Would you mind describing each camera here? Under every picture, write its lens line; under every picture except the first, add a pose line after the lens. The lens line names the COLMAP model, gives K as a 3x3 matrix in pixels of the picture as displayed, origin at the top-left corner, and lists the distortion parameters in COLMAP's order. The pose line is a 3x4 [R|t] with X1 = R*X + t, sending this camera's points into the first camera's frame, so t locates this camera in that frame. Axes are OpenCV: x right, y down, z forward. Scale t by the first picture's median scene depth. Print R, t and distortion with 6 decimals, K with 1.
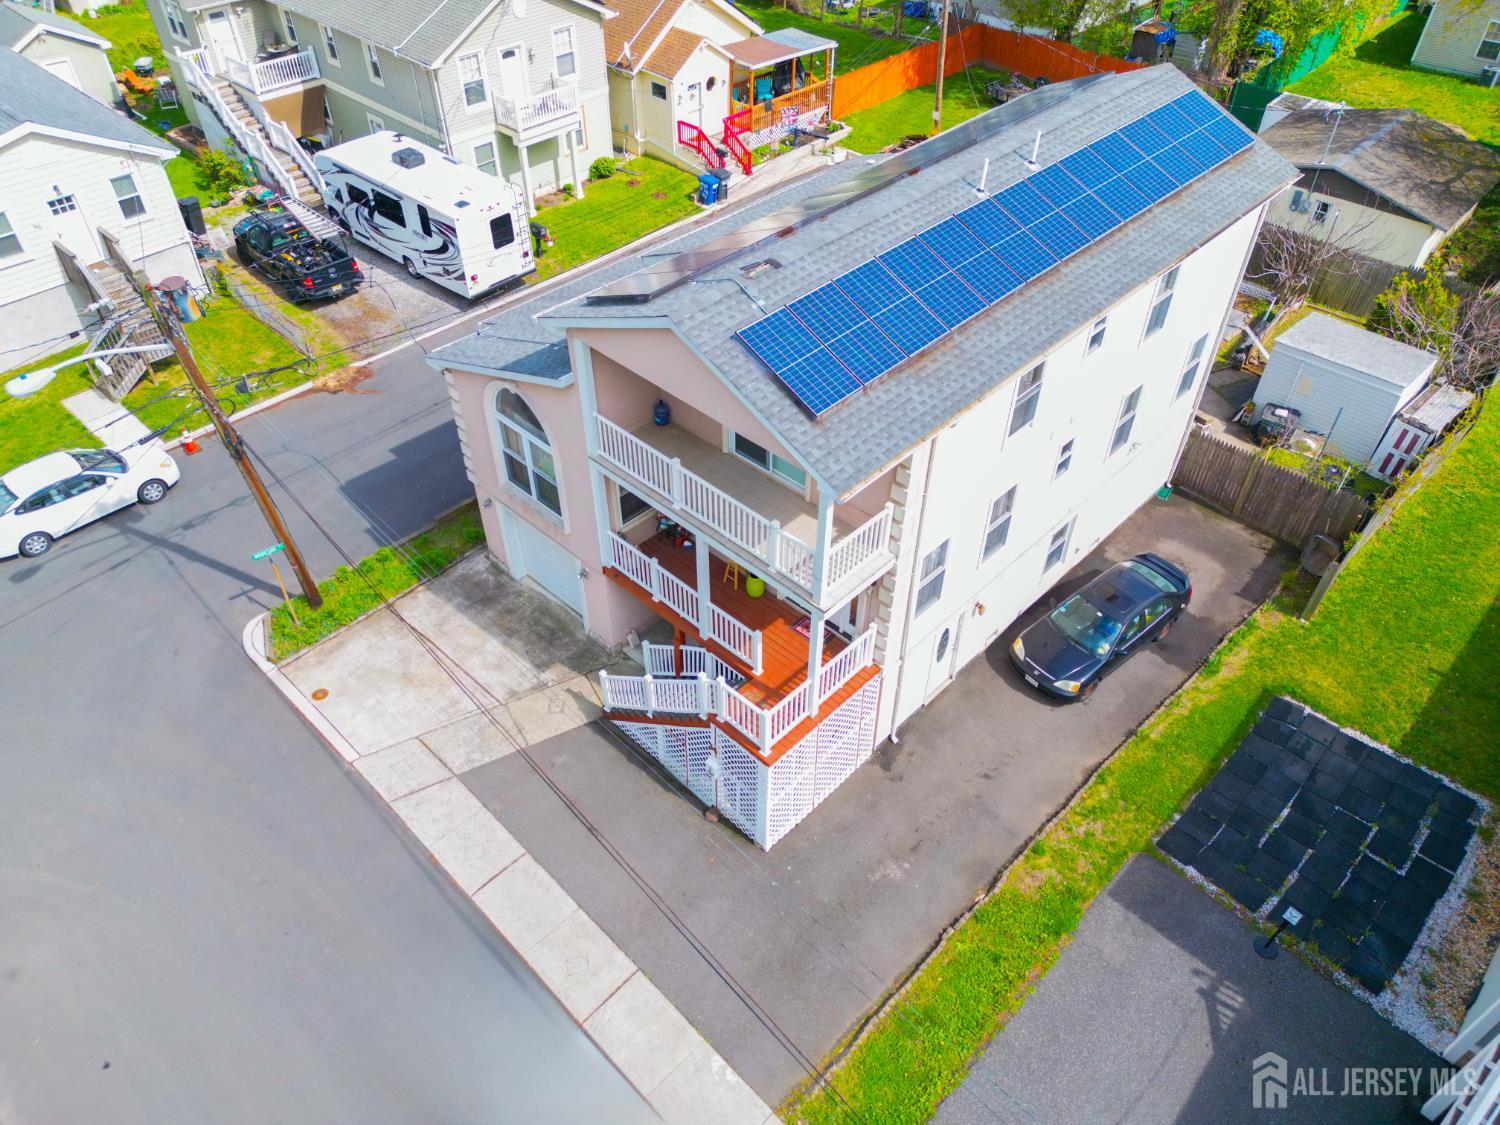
lens RADIAL K [[1050.5, 0, 751.7], [0, 1050.5, 548.3], [0, 0, 1]] dist [0.096878, -0.093490]
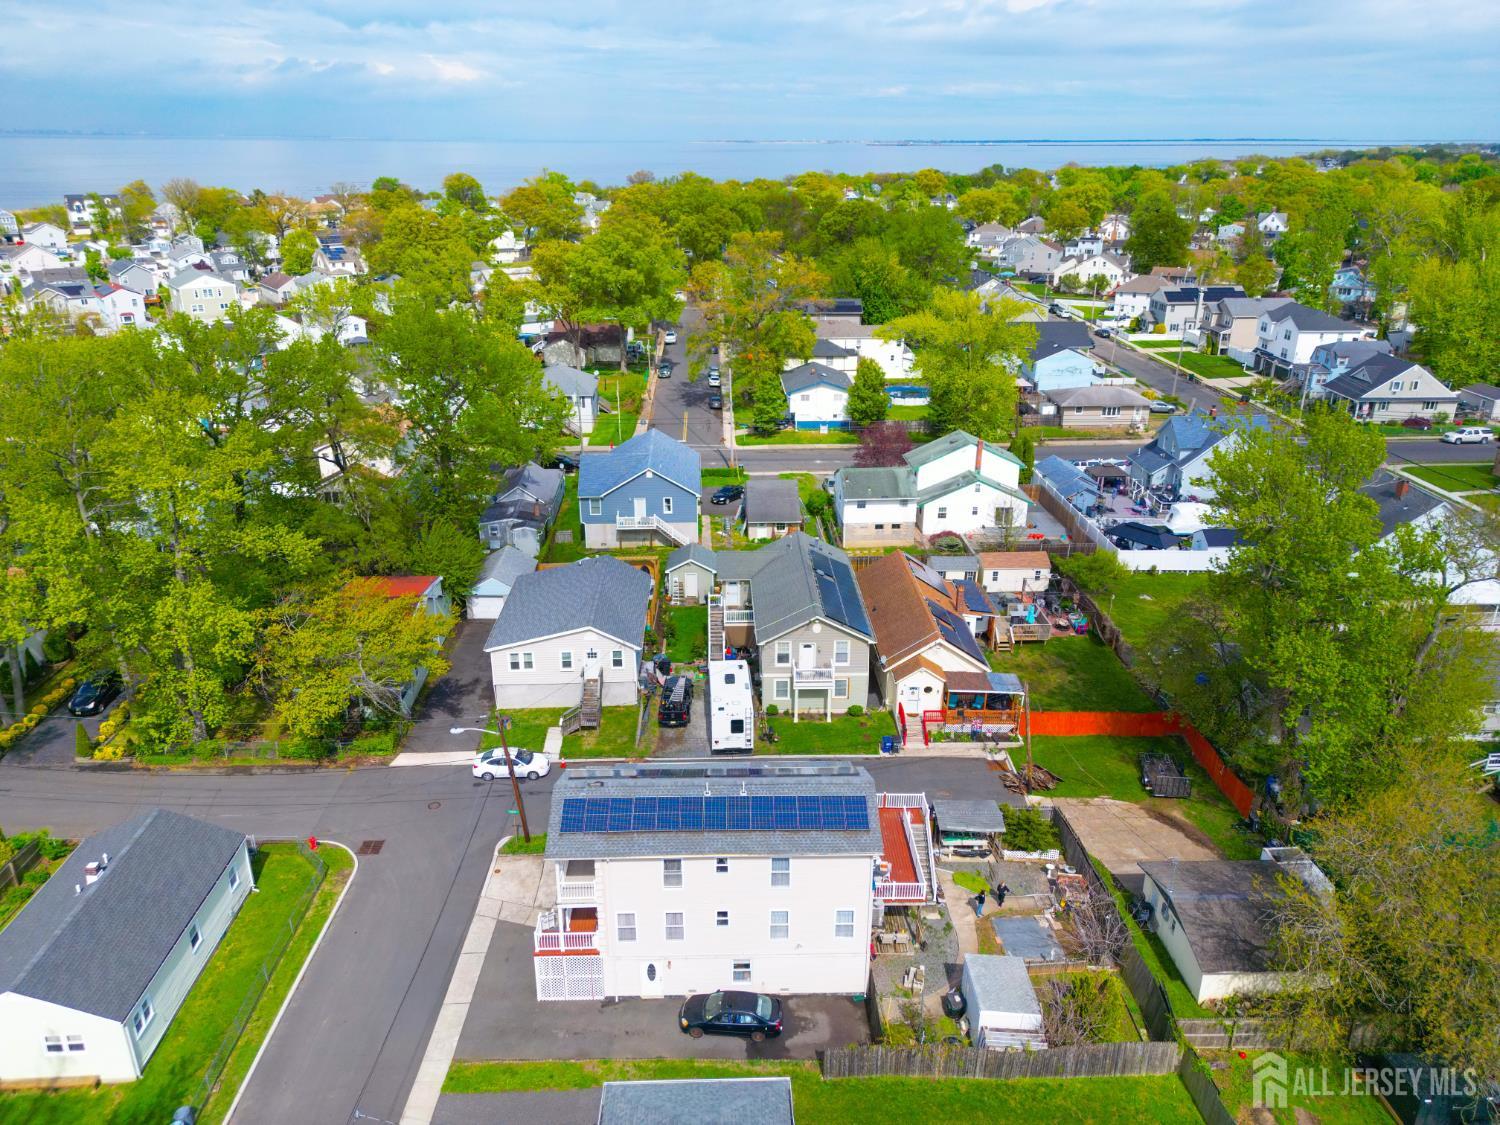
lens RADIAL K [[1054.6, 0, 768.2], [0, 1054.6, 578.1], [0, 0, 1]] dist [0.095521, -0.092333]
pose [[0.718425, 0.272691, -0.639926, 0.993179], [-0.471712, 0.867100, -0.160080, -0.243218], [0.511228, 0.416866, 0.751578, -0.585069]]
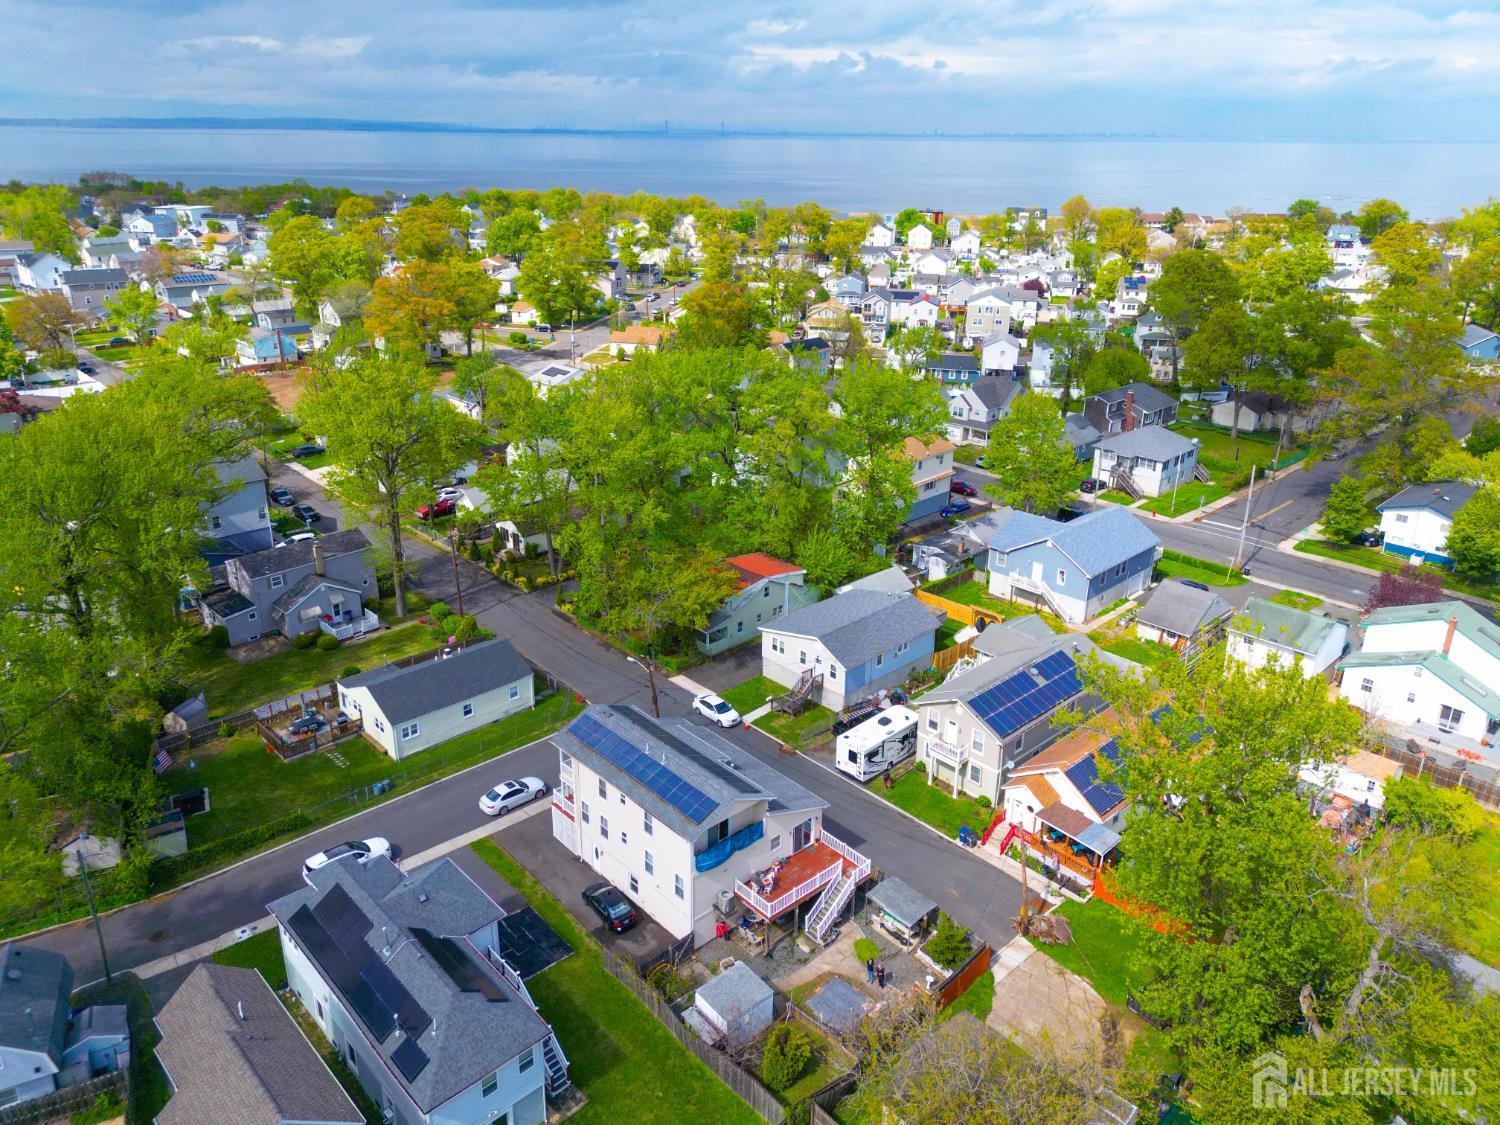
lens RADIAL K [[1083.7, 0, 750.0], [0, 1083.7, 562.5], [0, 0, 1]] dist [0.087159, -0.043751]
pose [[-0.061668, 0.373931, -0.925404, 1.816689], [-0.678475, 0.664305, 0.313641, -1.162548], [0.732030, 0.647205, 0.212736, 0.036387]]
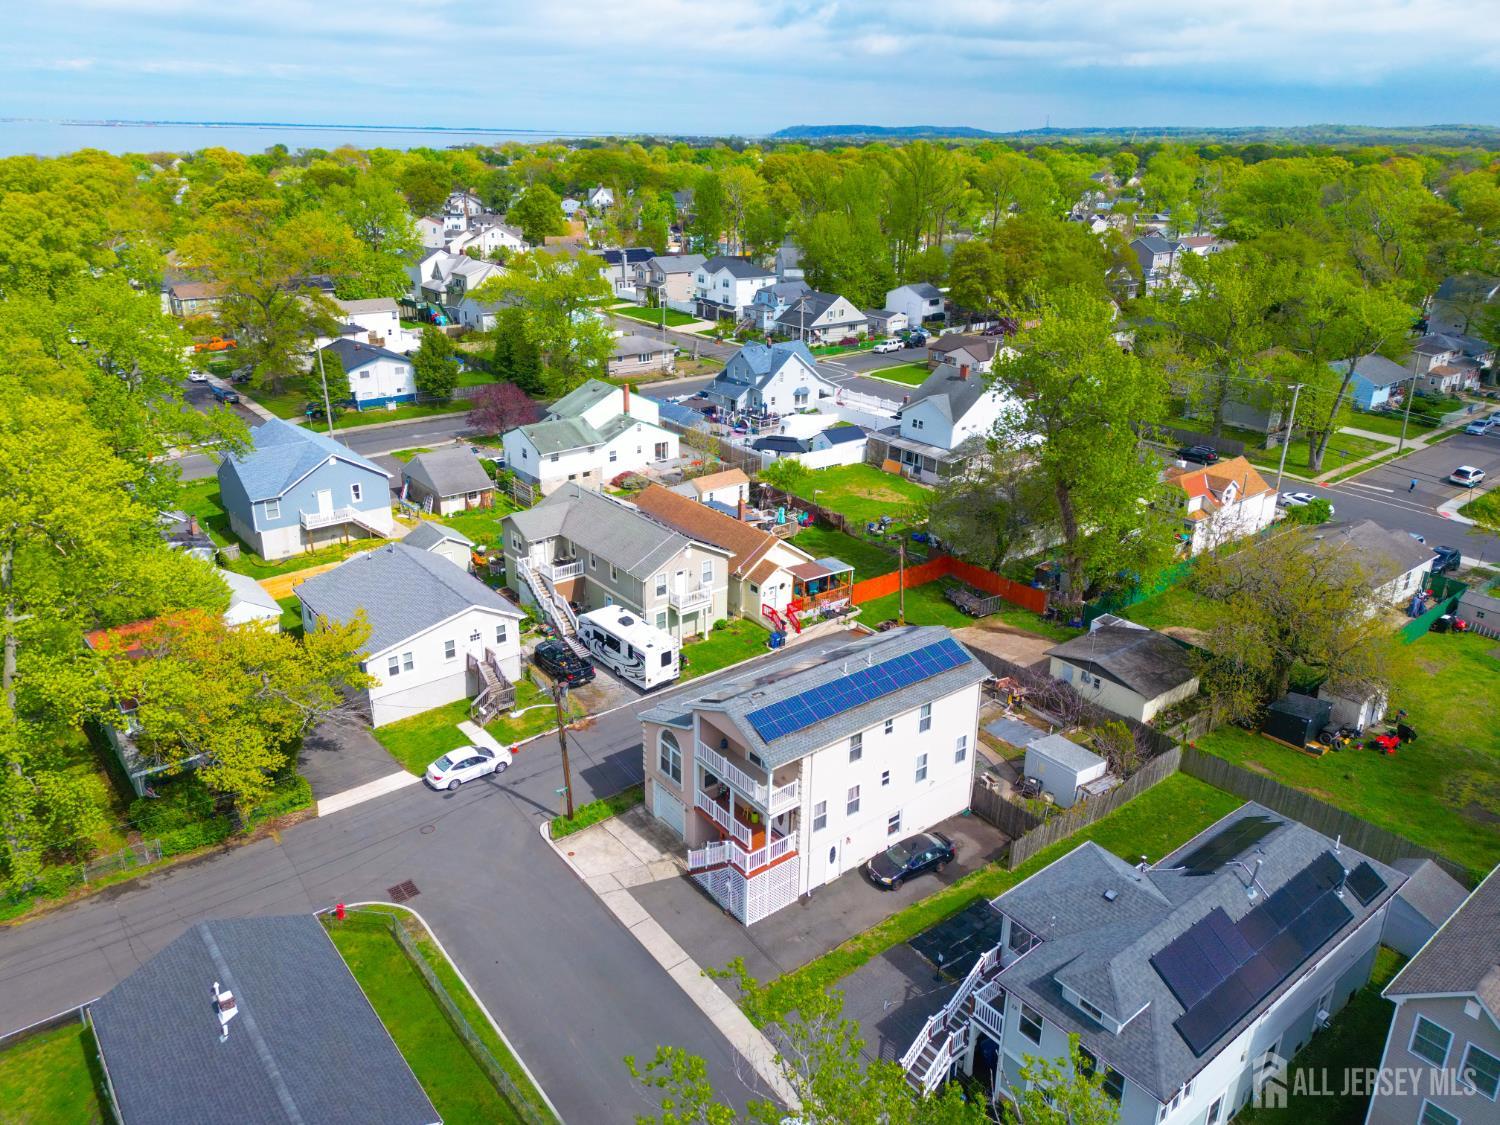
lens RADIAL K [[1050.5, 0, 751.7], [0, 1050.5, 548.3], [0, 0, 1]] dist [0.096878, -0.093490]
pose [[0.990994, 0.064602, -0.117290, 0.147847], [-0.101921, 0.932011, -0.347804, 0.185483], [0.086847, 0.356626, 0.930202, -0.918660]]
